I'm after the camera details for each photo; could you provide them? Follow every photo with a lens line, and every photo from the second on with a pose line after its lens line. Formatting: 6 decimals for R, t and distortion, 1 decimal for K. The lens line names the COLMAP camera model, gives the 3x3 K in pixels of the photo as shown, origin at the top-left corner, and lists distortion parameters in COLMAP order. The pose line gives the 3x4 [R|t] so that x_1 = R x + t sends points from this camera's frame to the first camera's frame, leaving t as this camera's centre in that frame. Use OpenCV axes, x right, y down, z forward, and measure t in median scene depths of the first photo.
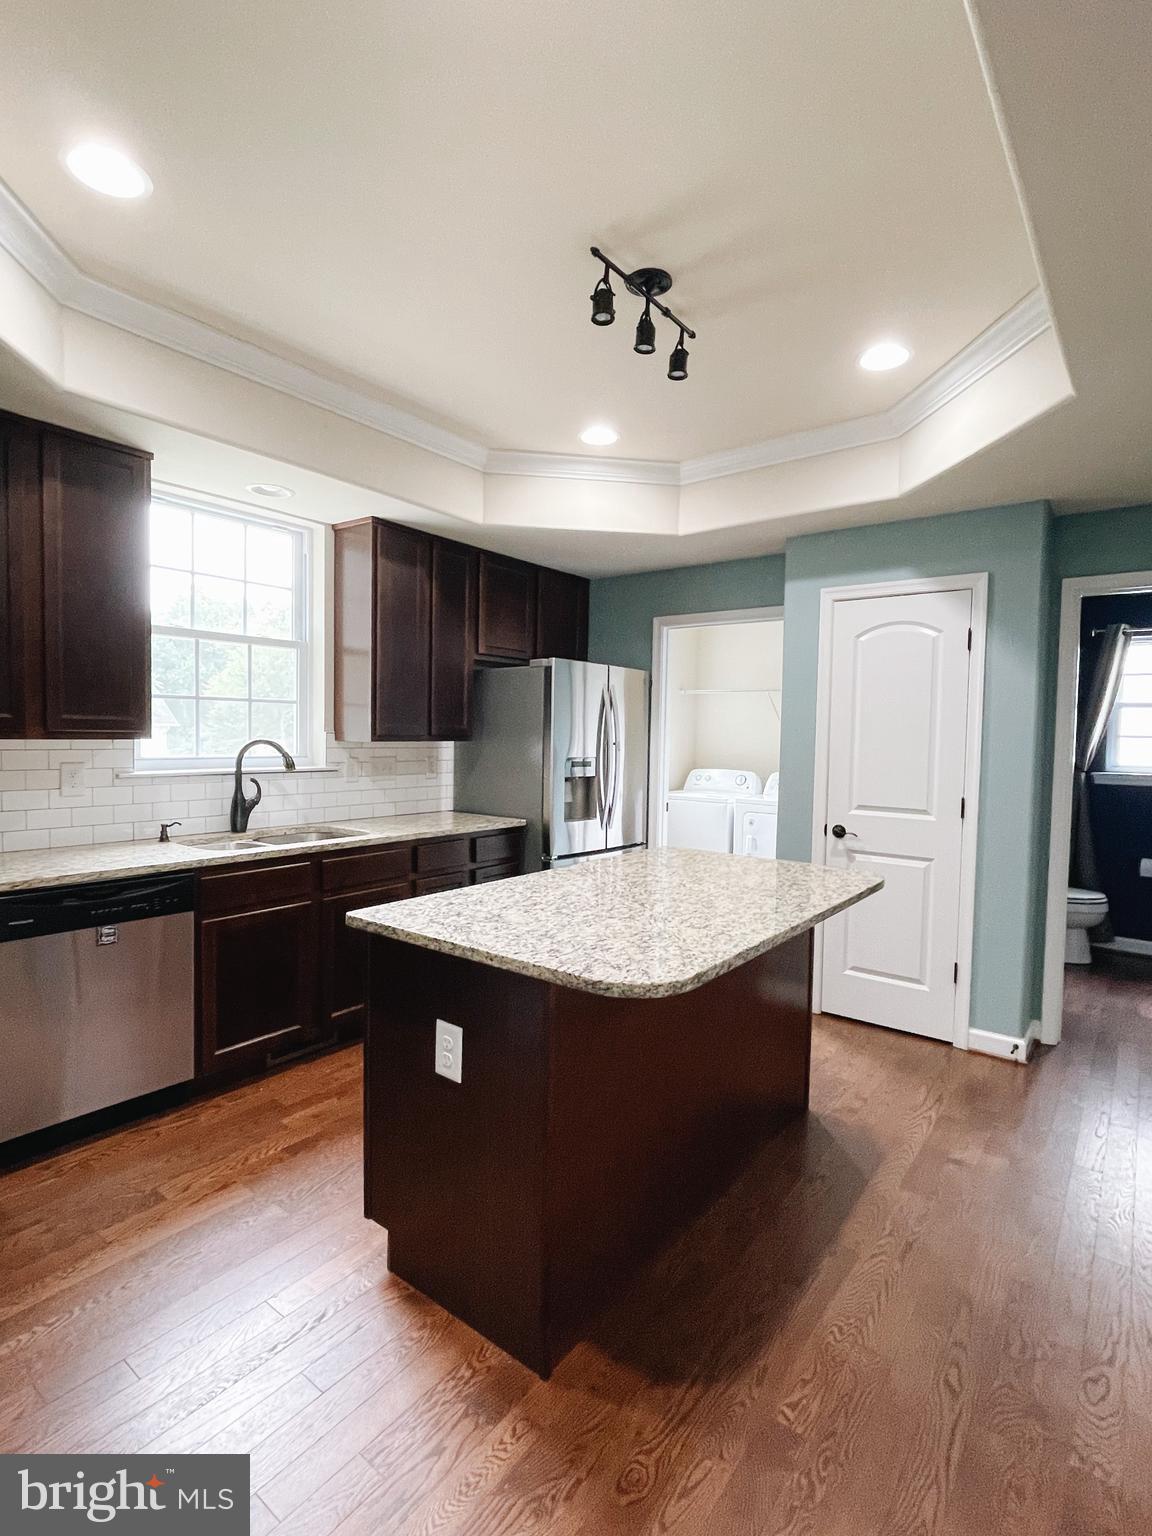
lens RADIAL K [[757.3, 0, 576.0], [0, 757.3, 768.0], [0, 0, 1]] dist [0.010764, -0.000972]
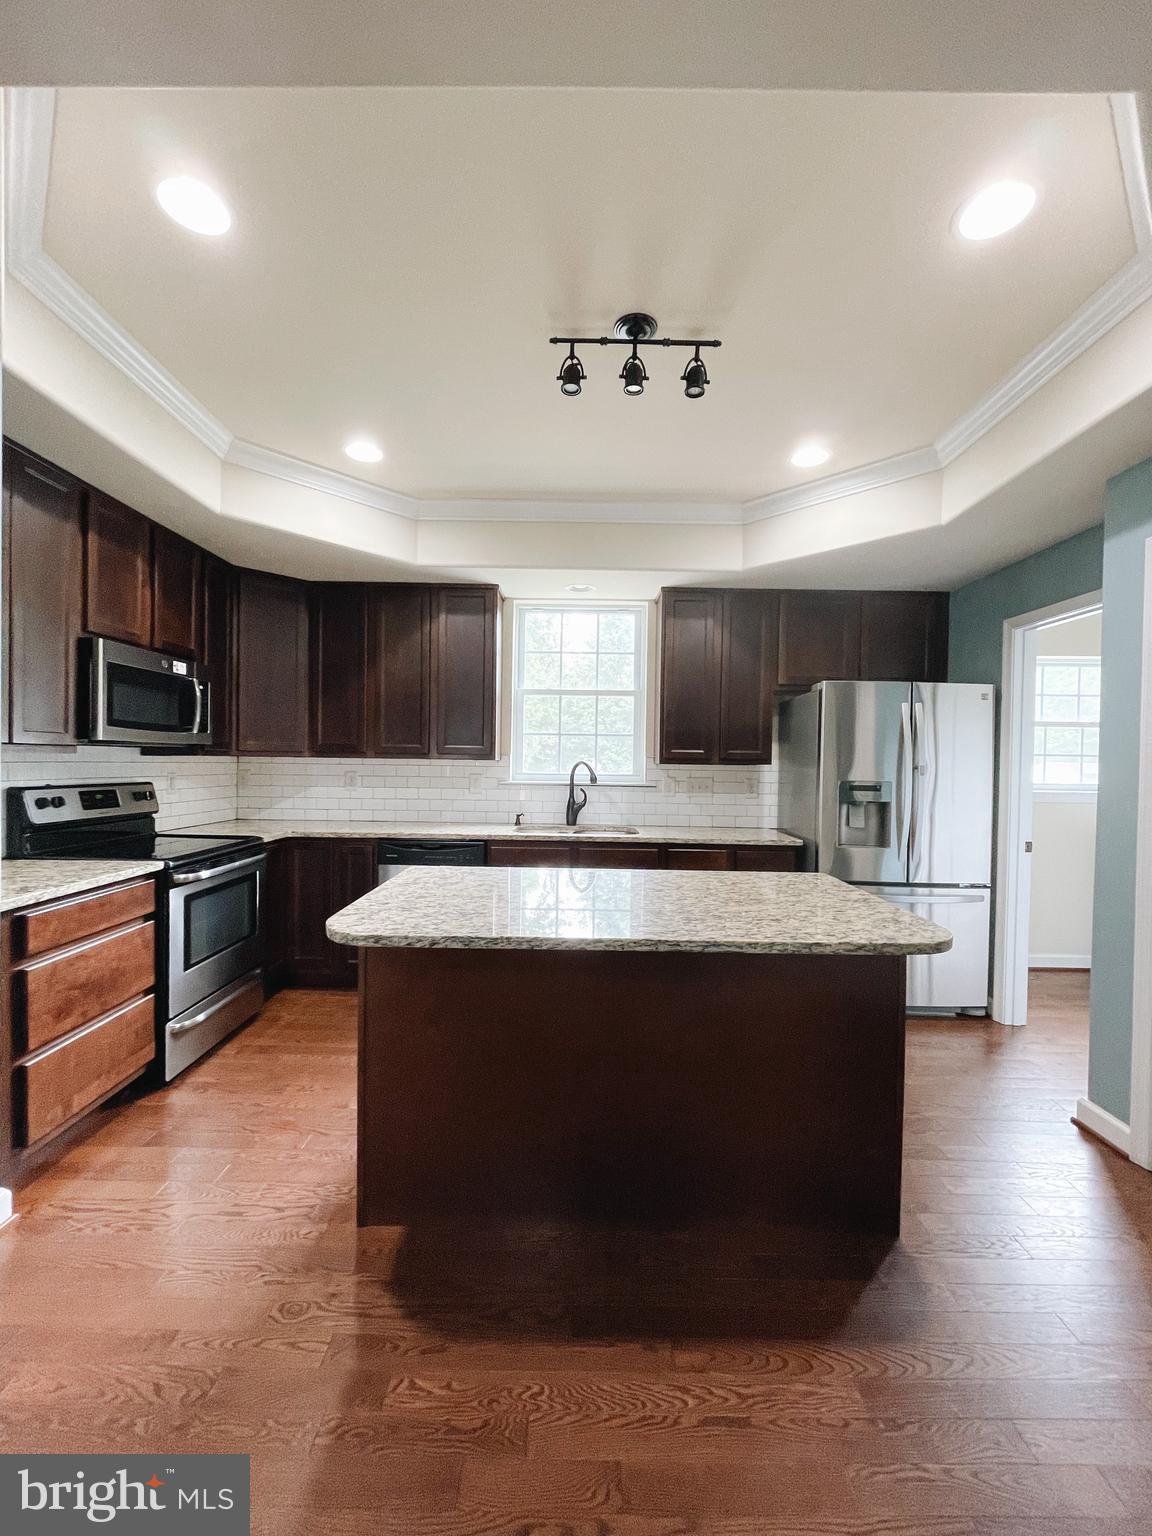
lens RADIAL K [[614.1, 0, 576.0], [0, 614.1, 768.0], [0, 0, 1]] dist [-0.000400, 0.000195]
pose [[0.606648, 0.000273, -0.794971, 0.488369], [-0.043116, 0.998539, -0.032559, 0.012832], [0.793801, 0.054028, 0.605773, 0.288484]]
